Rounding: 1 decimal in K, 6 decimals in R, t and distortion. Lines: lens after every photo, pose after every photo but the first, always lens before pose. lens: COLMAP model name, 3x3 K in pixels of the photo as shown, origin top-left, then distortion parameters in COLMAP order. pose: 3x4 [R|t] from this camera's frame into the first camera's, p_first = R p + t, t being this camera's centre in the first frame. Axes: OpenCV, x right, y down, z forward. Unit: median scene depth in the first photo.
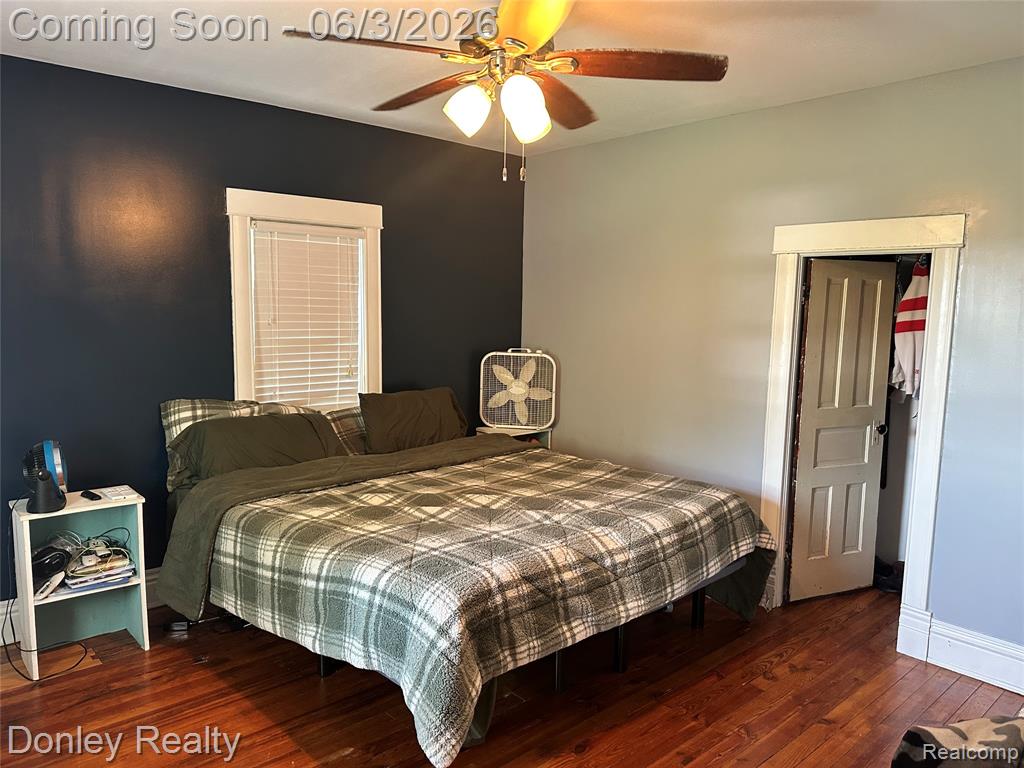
lens RADIAL K [[713.5, 0, 517.2], [0, 713.5, 387.9], [0, 0, 1]] dist [0.112307, -0.145665]
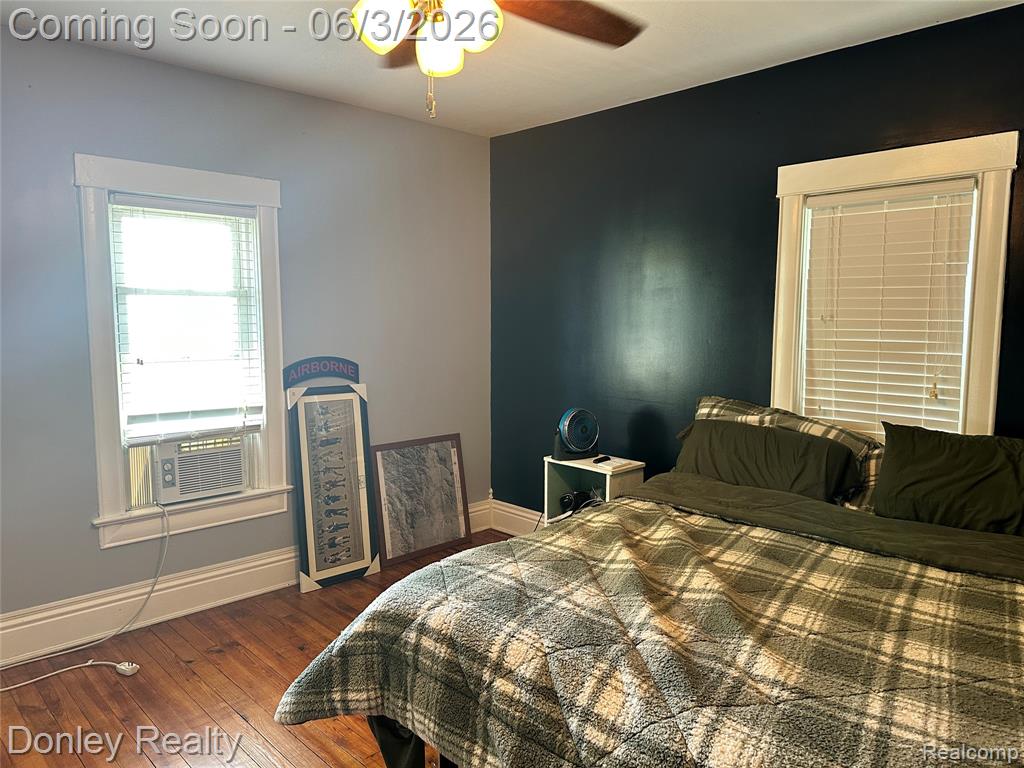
lens RADIAL K [[713.5, 0, 517.2], [0, 713.5, 387.9], [0, 0, 1]] dist [0.112307, -0.145665]
pose [[0.046230, 0.088439, -0.995008, 0.513906], [-0.121124, 0.989220, 0.082297, -0.044952], [0.991560, 0.116715, 0.056443, 0.693554]]
